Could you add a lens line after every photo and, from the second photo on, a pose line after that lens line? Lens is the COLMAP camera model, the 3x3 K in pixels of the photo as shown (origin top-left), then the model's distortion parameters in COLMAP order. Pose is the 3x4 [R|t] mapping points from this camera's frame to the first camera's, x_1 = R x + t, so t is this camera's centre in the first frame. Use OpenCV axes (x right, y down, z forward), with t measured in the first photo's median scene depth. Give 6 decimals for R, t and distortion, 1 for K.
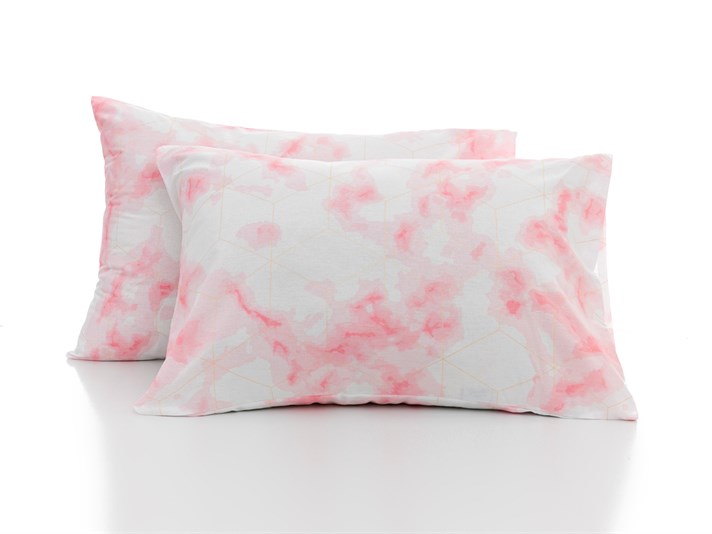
lens RADIAL K [[1281.5, 0, 355.7], [0, 1281.5, 266.4], [0, 0, 1]] dist [-0.086794, 0.000000]
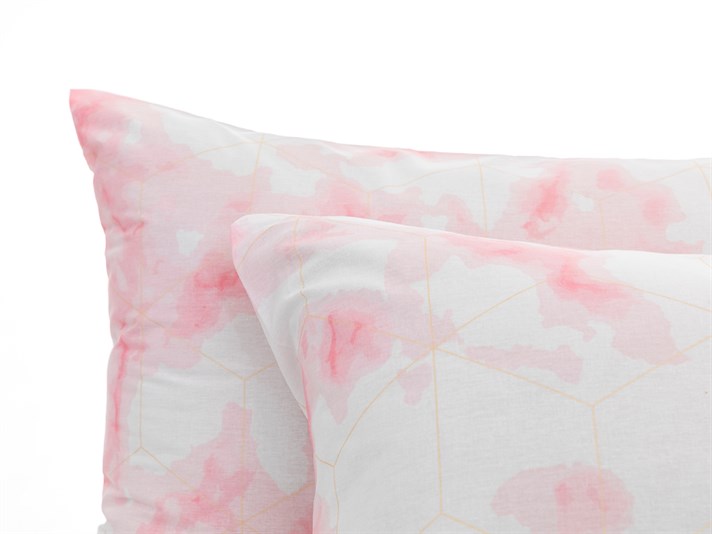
lens RADIAL K [[1281.5, 0, 356.5], [0, 1281.5, 267.6], [0, 0, 1]] dist [-0.086794, 0.000000]
pose [[0.999490, -0.030556, -0.009275, -0.110759], [0.030943, 0.998513, 0.044876, -0.093263], [0.007890, -0.045140, 0.998950, 0.584003]]
